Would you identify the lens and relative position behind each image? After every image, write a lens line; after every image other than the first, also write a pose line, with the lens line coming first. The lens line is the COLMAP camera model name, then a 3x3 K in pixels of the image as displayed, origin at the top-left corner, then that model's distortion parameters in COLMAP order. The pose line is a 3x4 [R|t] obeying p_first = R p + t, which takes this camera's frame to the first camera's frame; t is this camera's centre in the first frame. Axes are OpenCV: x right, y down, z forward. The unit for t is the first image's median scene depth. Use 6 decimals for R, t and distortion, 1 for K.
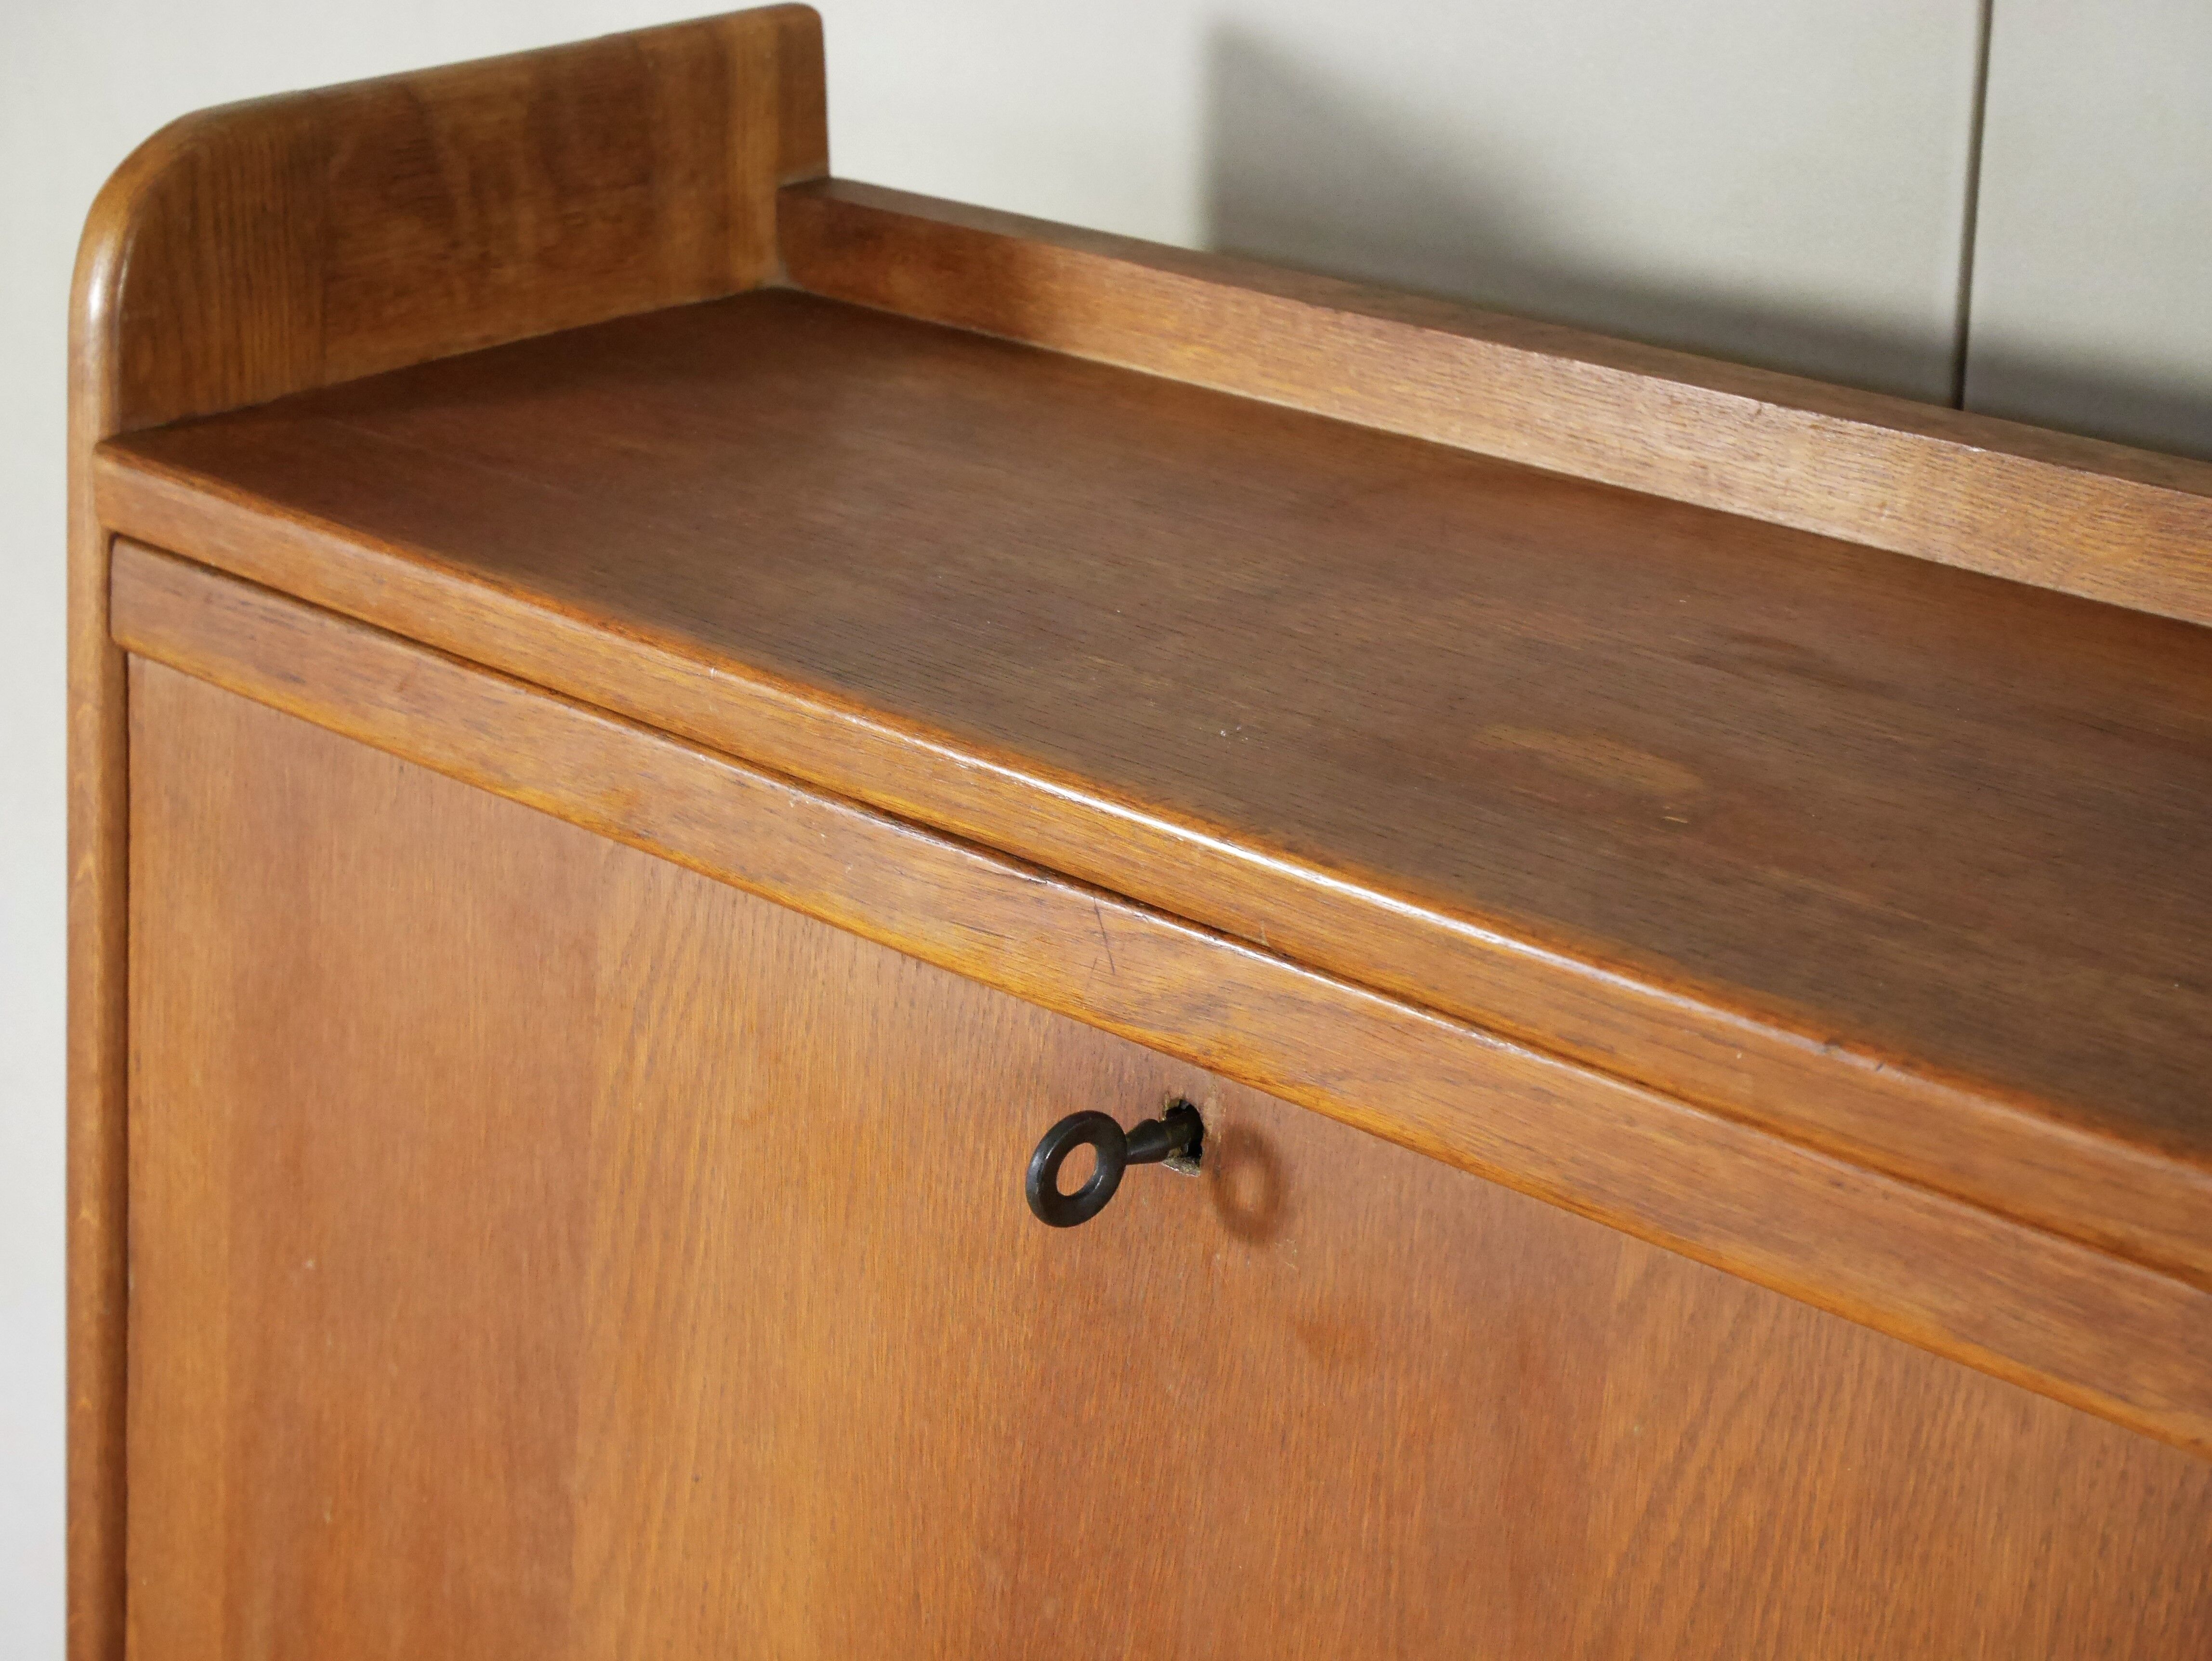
lens RADIAL K [[4010.4, 0, 1091.9], [0, 4010.4, 835.8], [0, 0, 1]] dist [-0.007605, 0.039516]
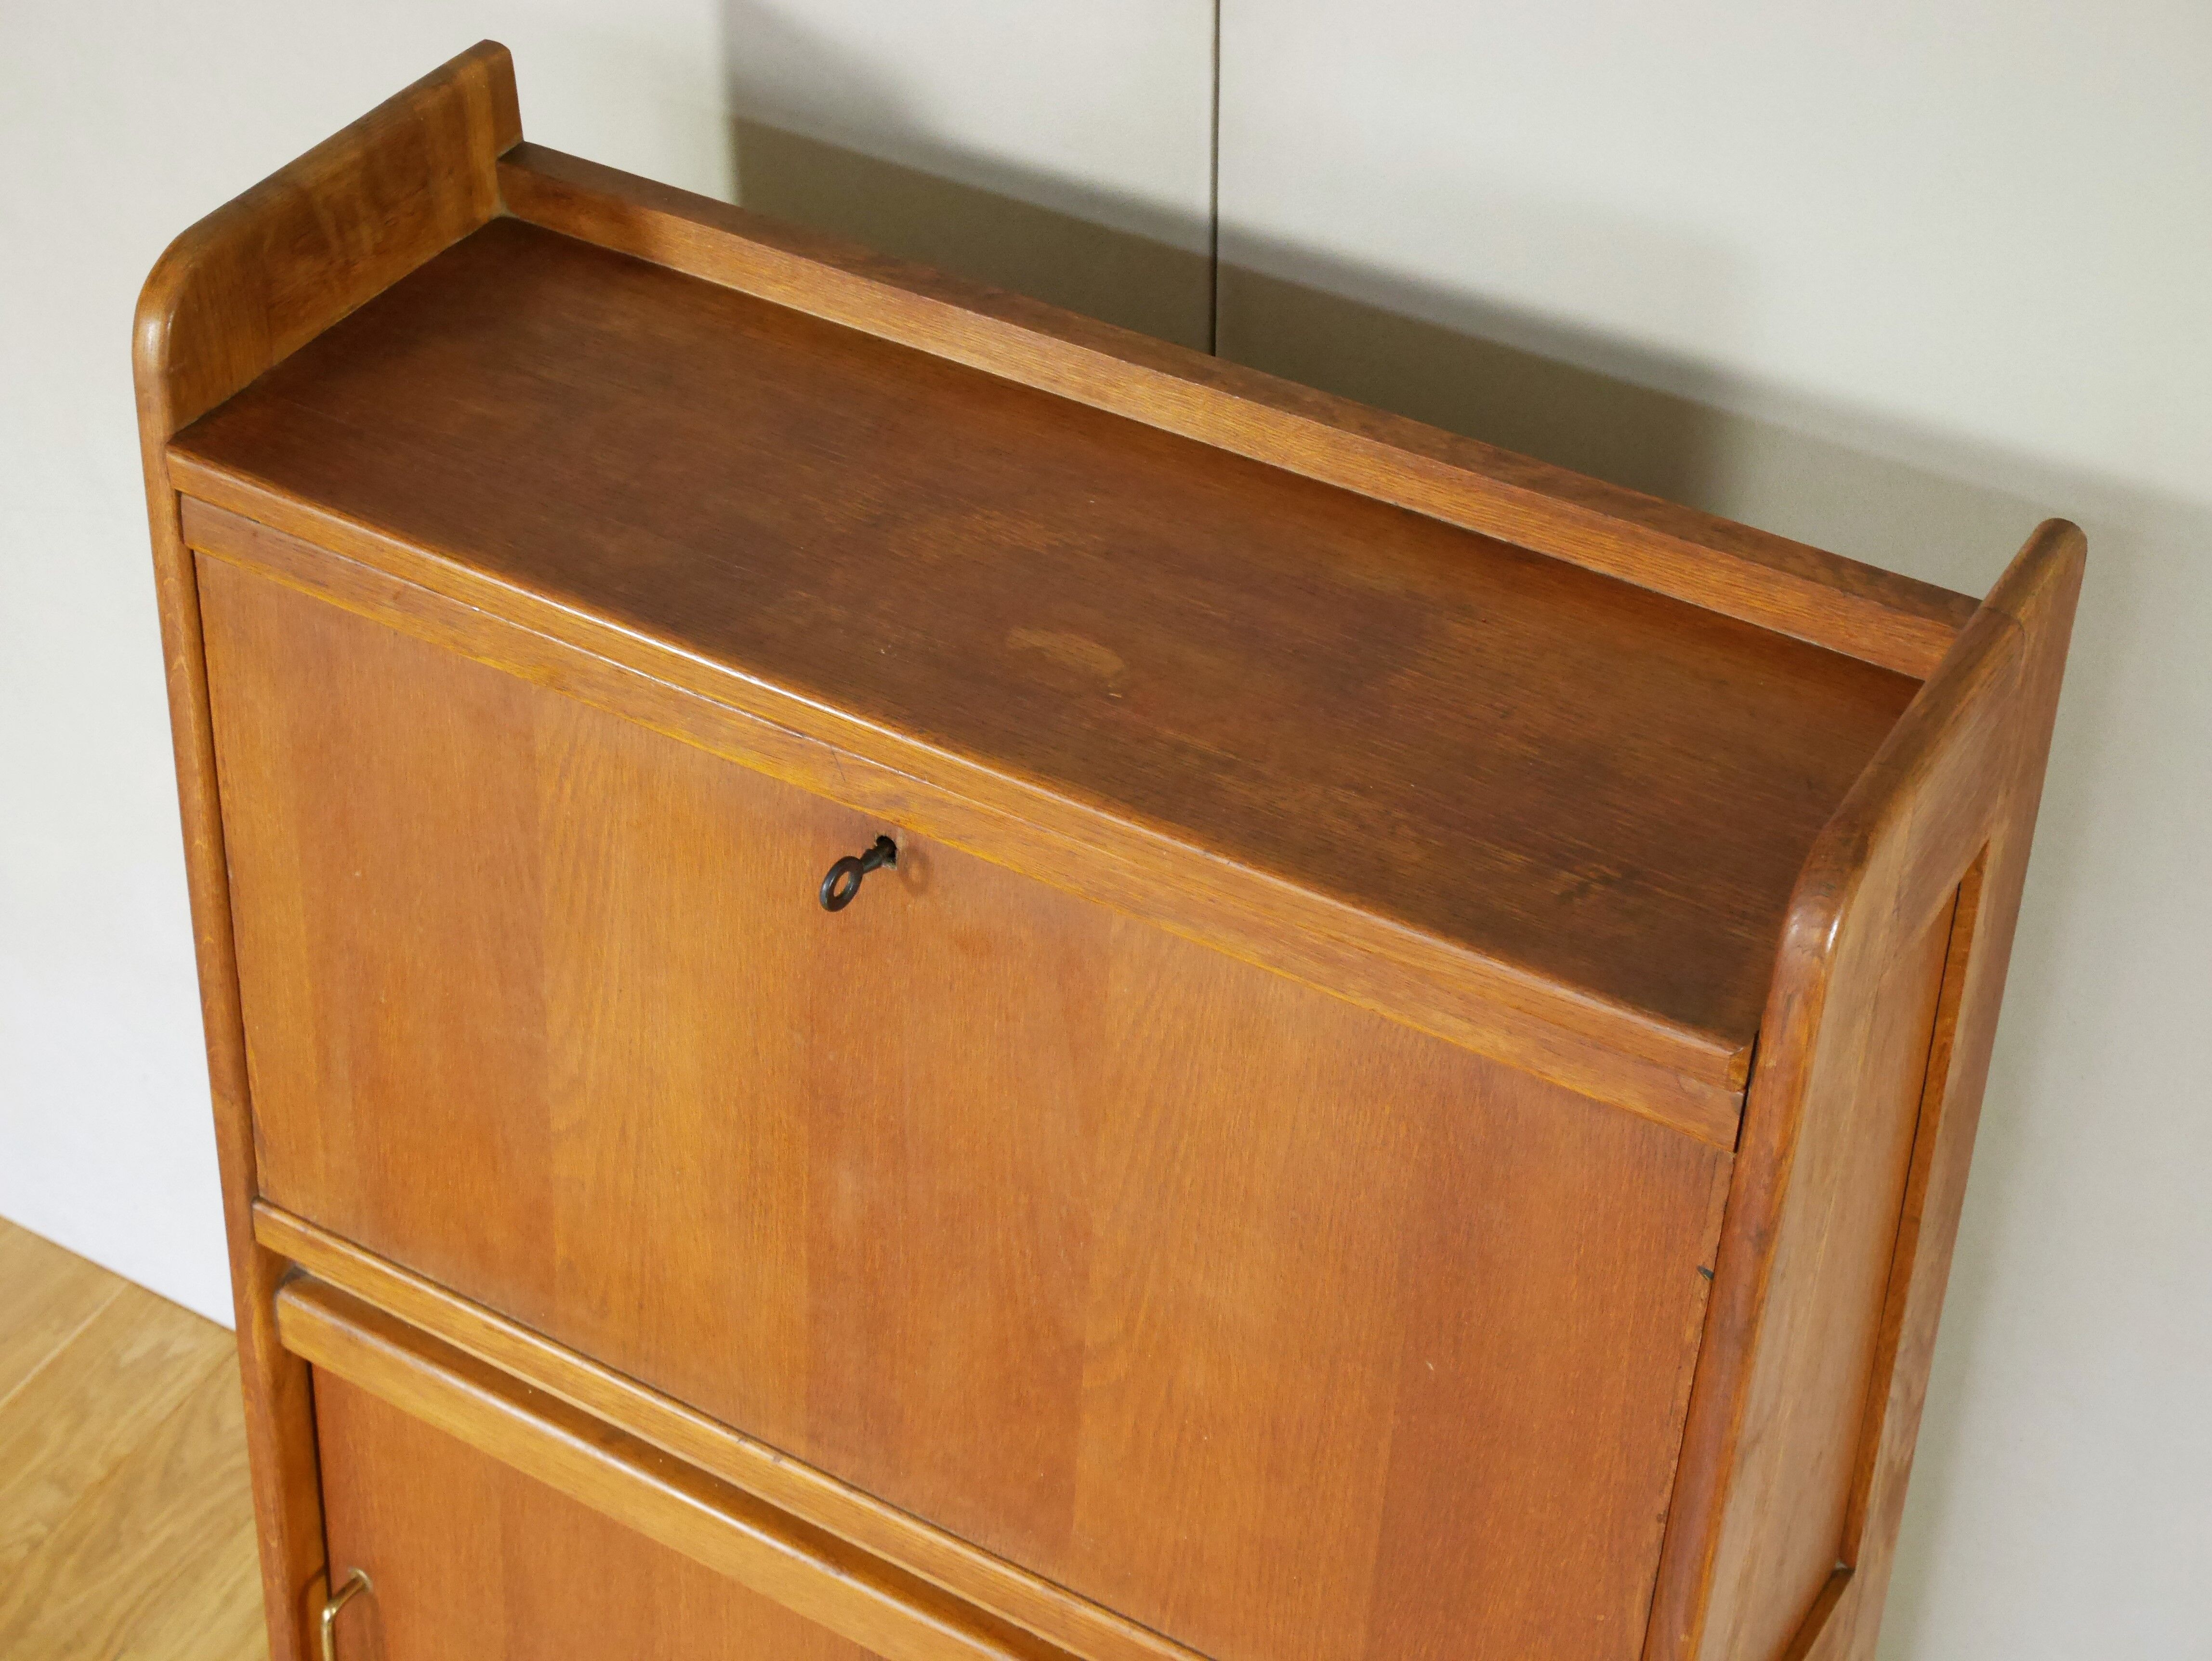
lens RADIAL K [[3625.7, 0, 1106.0], [0, 3625.7, 830.5], [0, 0, 1]] dist [-0.014234, 0.133732]
pose [[0.976632, -0.138616, 0.164243, -0.144876], [0.081567, 0.946094, 0.313455, -0.430912], [-0.198839, -0.292733, 0.935292, -0.632847]]
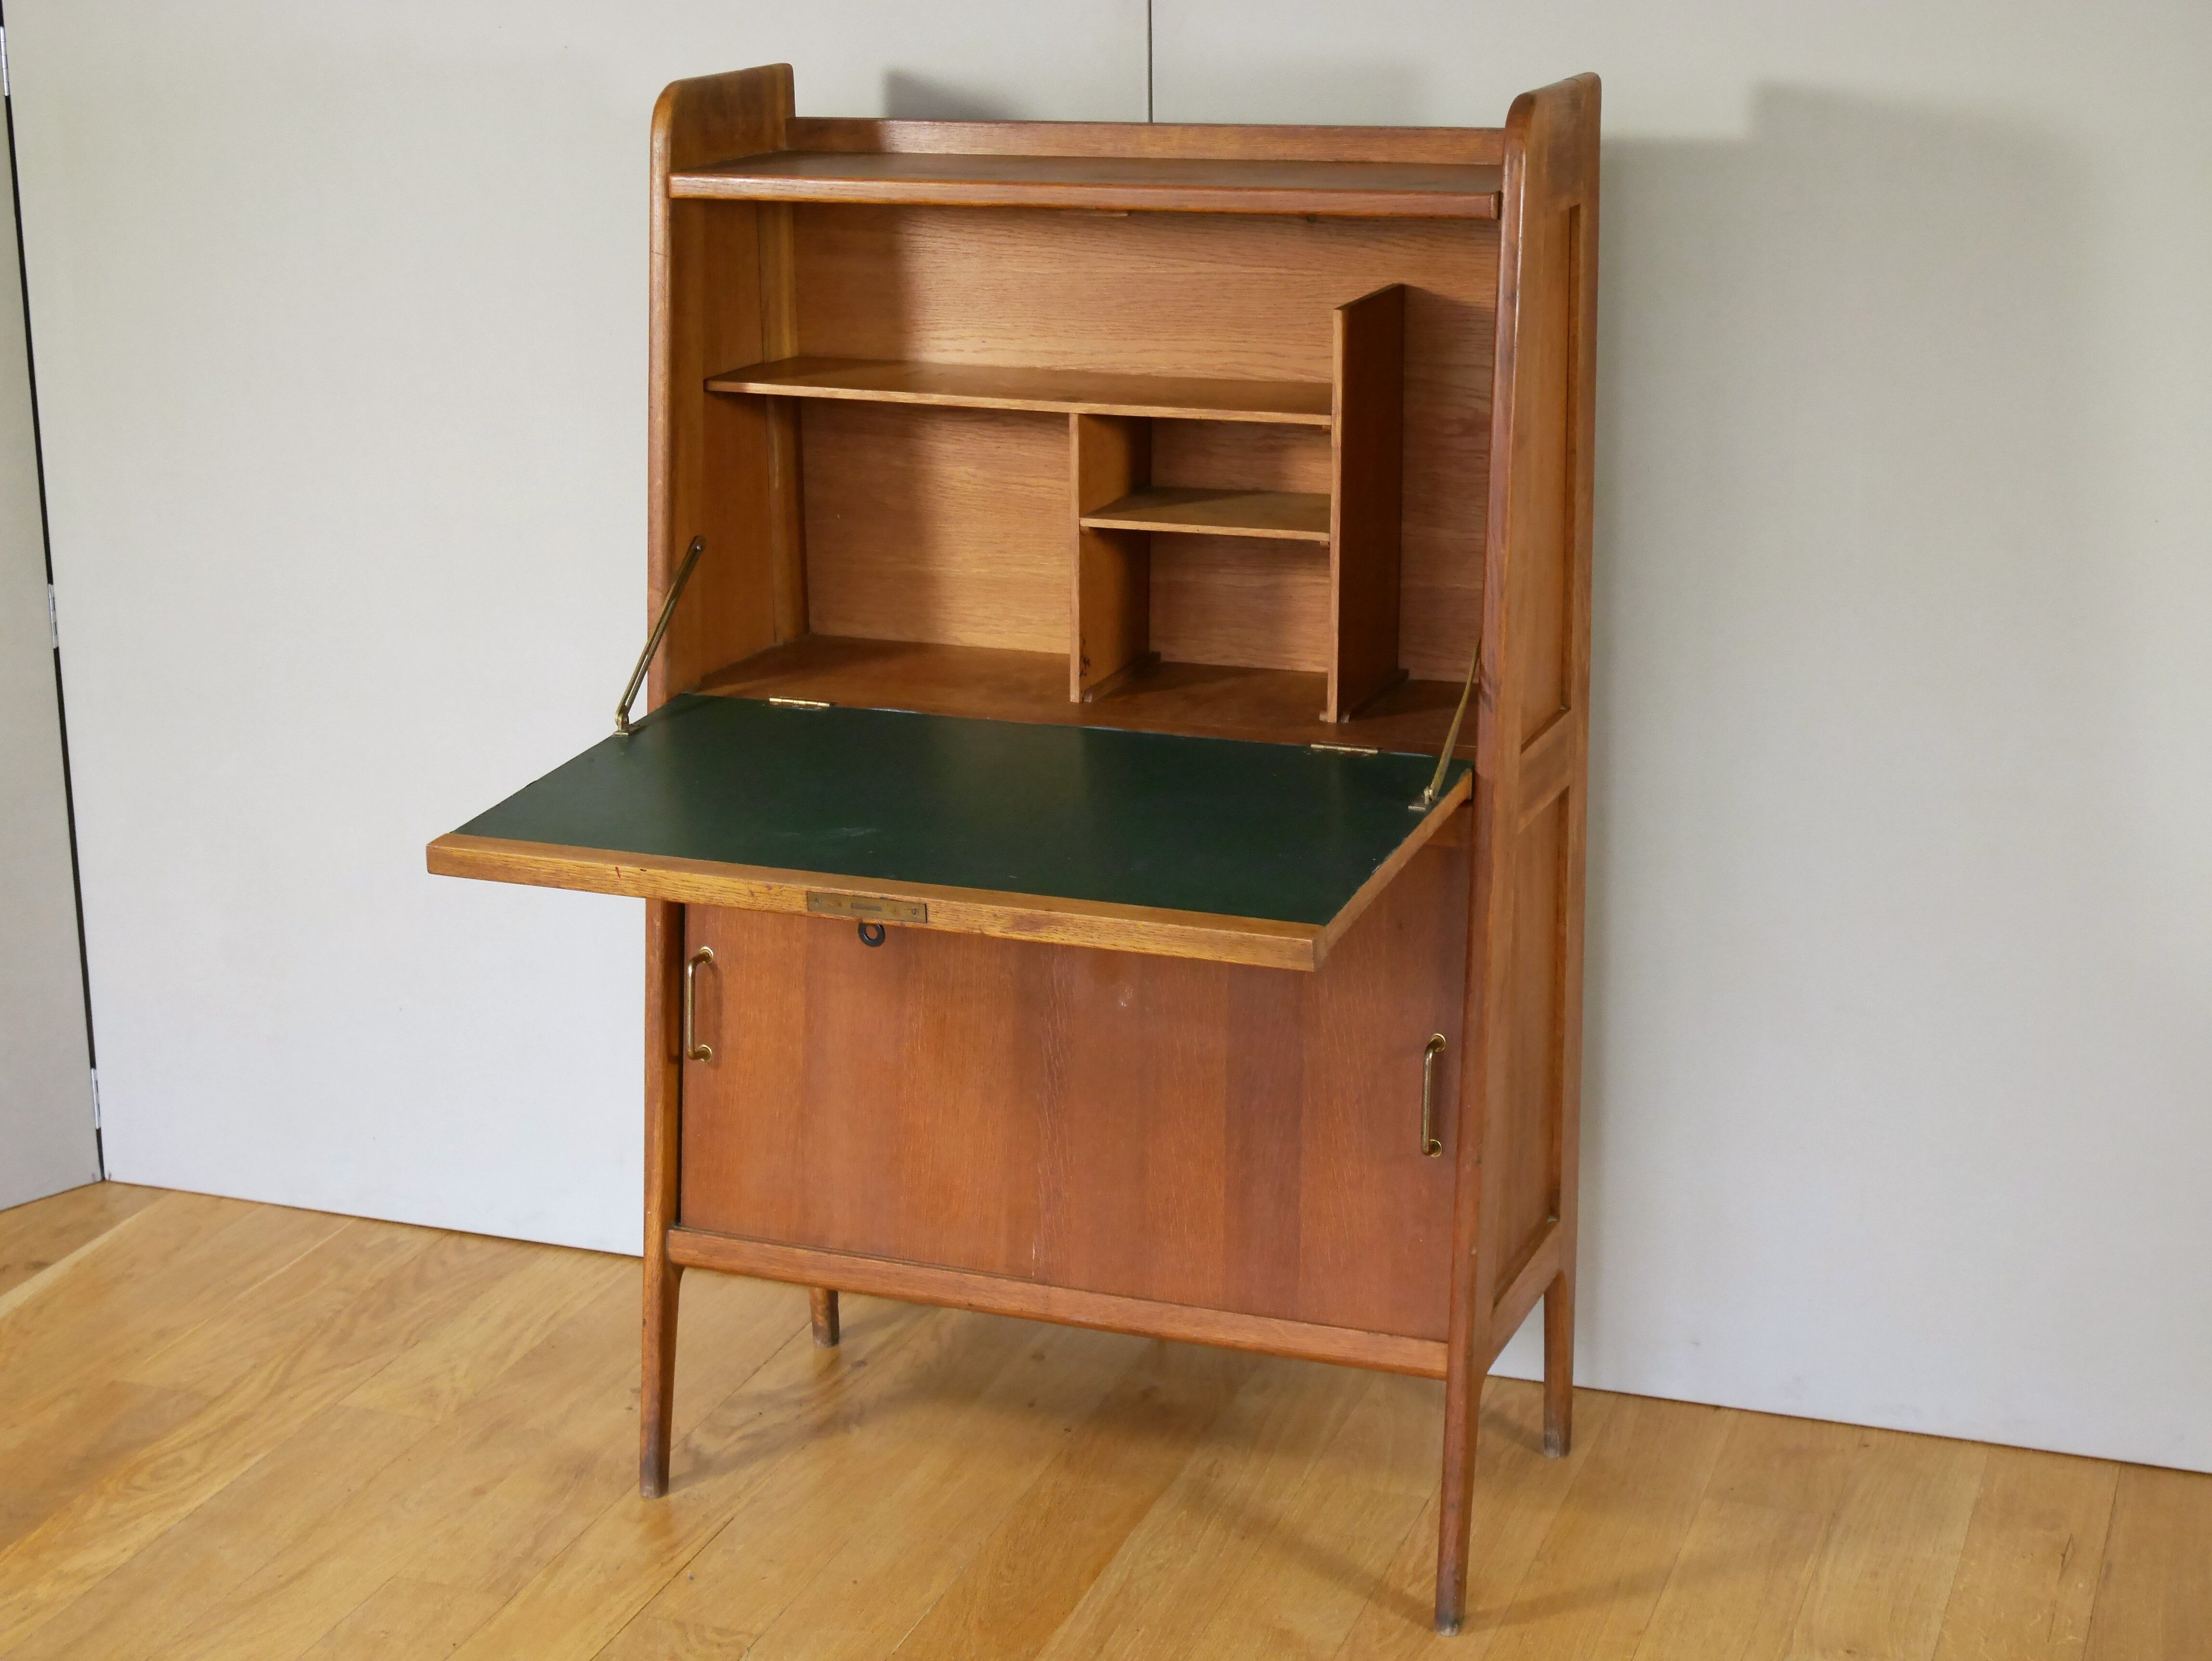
lens RADIAL K [[3625.7, 0, 1106.0], [0, 3625.7, 830.5], [0, 0, 1]] dist [-0.014234, 0.133732]
pose [[0.923835, -0.112700, 0.365824, -1.202629], [0.149605, 0.985968, -0.074057, 0.812092], [-0.352344, 0.123146, 0.927733, -2.126591]]
